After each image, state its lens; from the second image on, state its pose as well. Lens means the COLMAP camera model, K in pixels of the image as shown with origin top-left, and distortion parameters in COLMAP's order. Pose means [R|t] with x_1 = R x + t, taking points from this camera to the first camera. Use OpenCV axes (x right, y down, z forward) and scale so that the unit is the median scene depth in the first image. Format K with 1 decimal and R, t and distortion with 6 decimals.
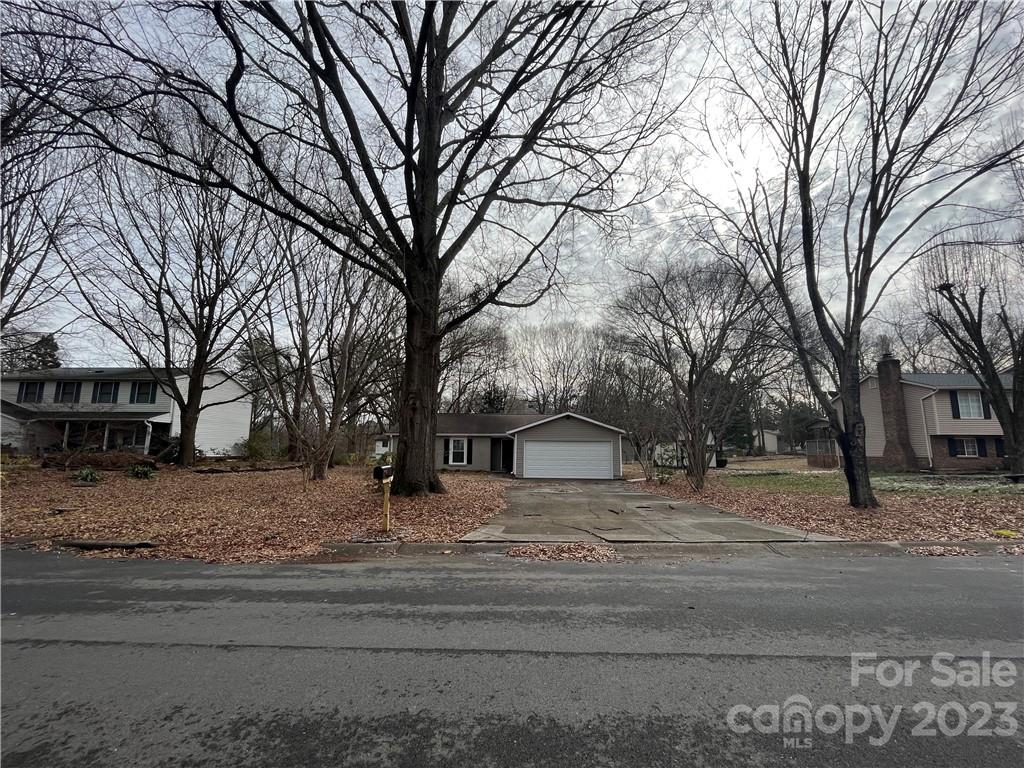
lens RADIAL K [[419.2, 0, 511.3], [0, 419.2, 383.9], [0, 0, 1]] dist [-0.003294, 0.000542]
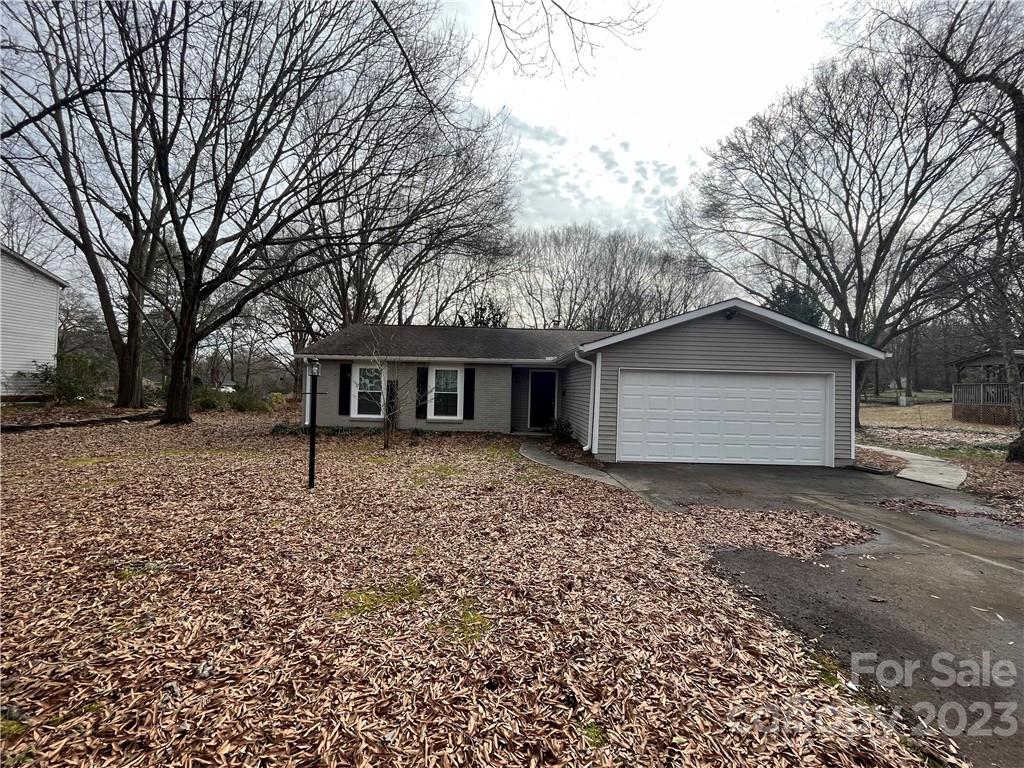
lens RADIAL K [[419.2, 0, 512.0], [0, 419.2, 384.0], [0, 0, 1]] dist [-0.003294, 0.000542]
pose [[0.997943, 0.017040, 0.061799, -0.080480], [-0.025354, 0.990338, 0.136340, 0.081523], [-0.058879, -0.137626, 0.988733, 0.514304]]
